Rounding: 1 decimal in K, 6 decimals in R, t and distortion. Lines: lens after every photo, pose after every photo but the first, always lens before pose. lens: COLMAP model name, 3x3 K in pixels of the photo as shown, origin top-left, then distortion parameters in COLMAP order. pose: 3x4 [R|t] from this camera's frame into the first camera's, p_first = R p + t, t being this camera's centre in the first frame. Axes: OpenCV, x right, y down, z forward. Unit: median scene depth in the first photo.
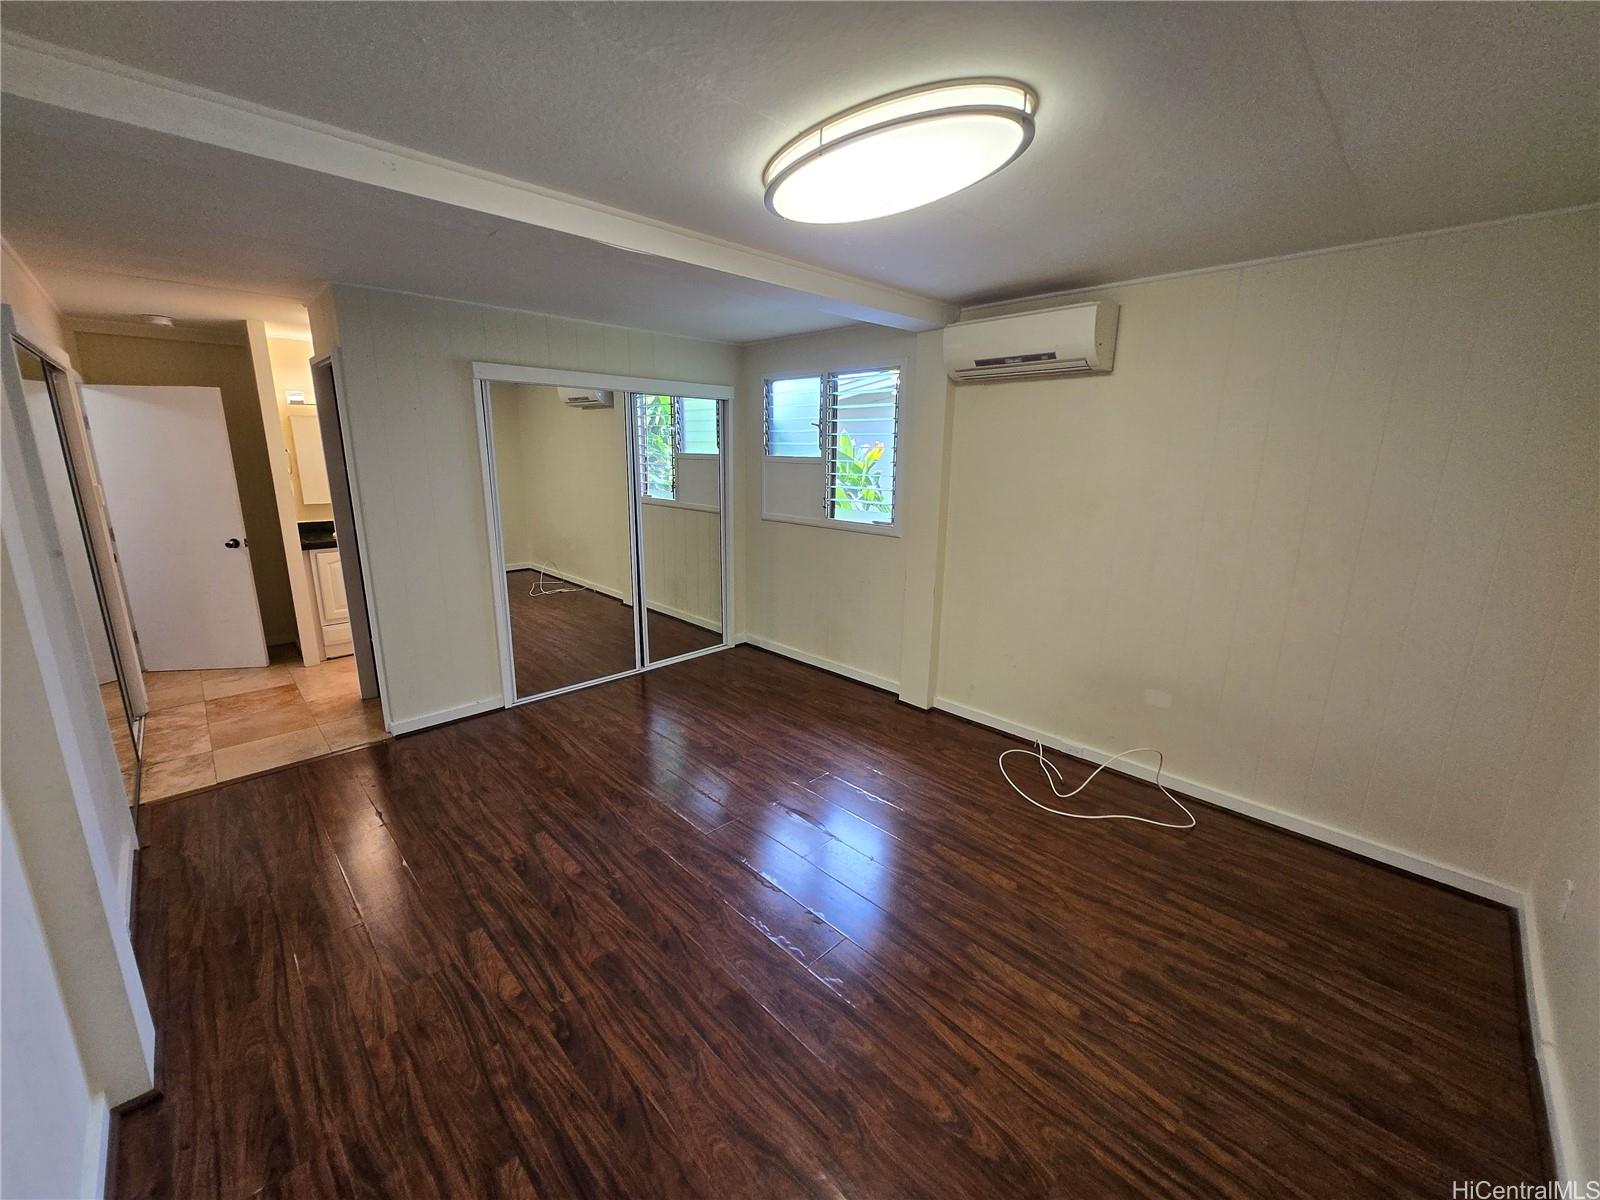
lens RADIAL K [[635.5, 0, 803.1], [0, 635.5, 604.9], [0, 0, 1]] dist [-0.000272, 0.000014]
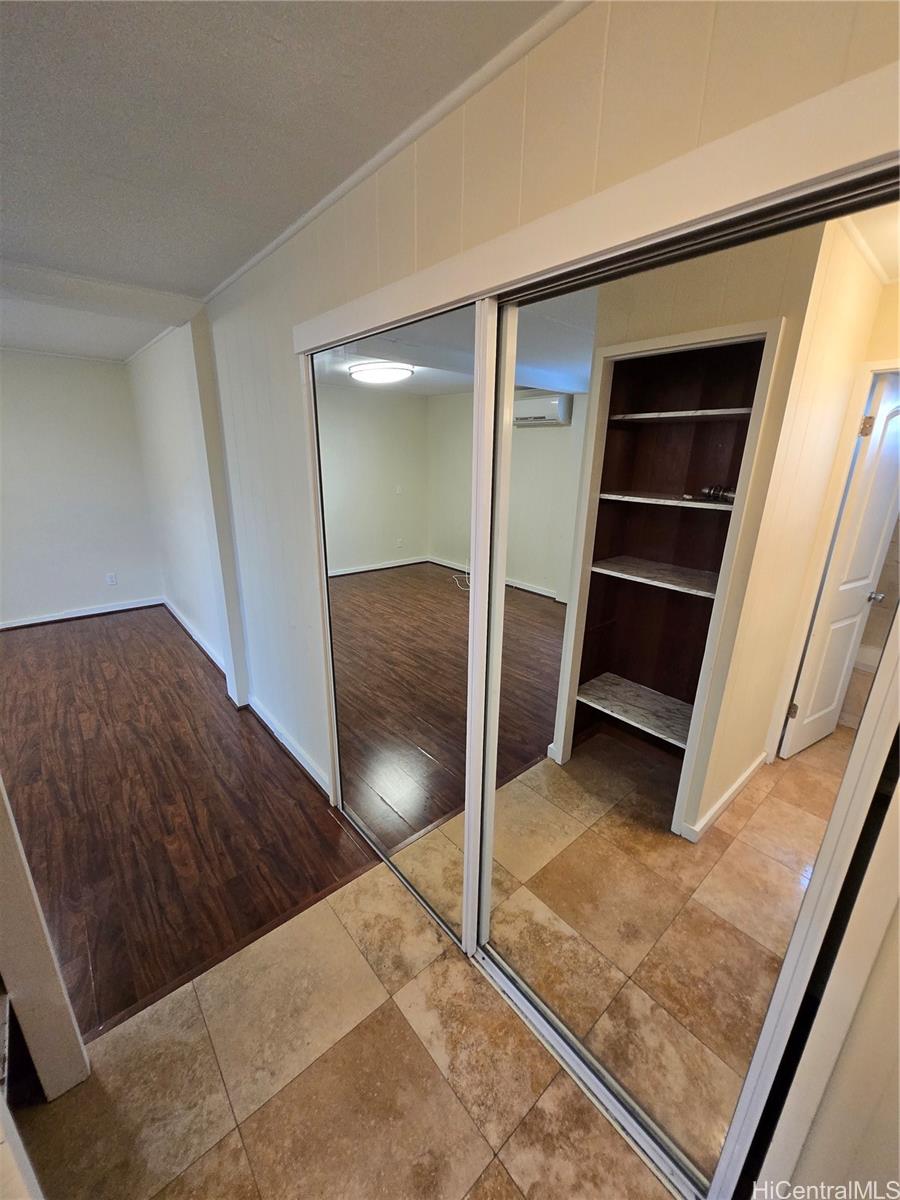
lens RADIAL K [[476.6, 0, 450.0], [0, 476.6, 600.6], [0, 0, 1]] dist [-0.000272, 0.000014]
pose [[-0.997073, -0.052327, 0.055736, -1.297758], [-0.016459, 0.858877, 0.511917, -0.399889], [-0.074657, 0.509502, -0.857225, 1.553523]]
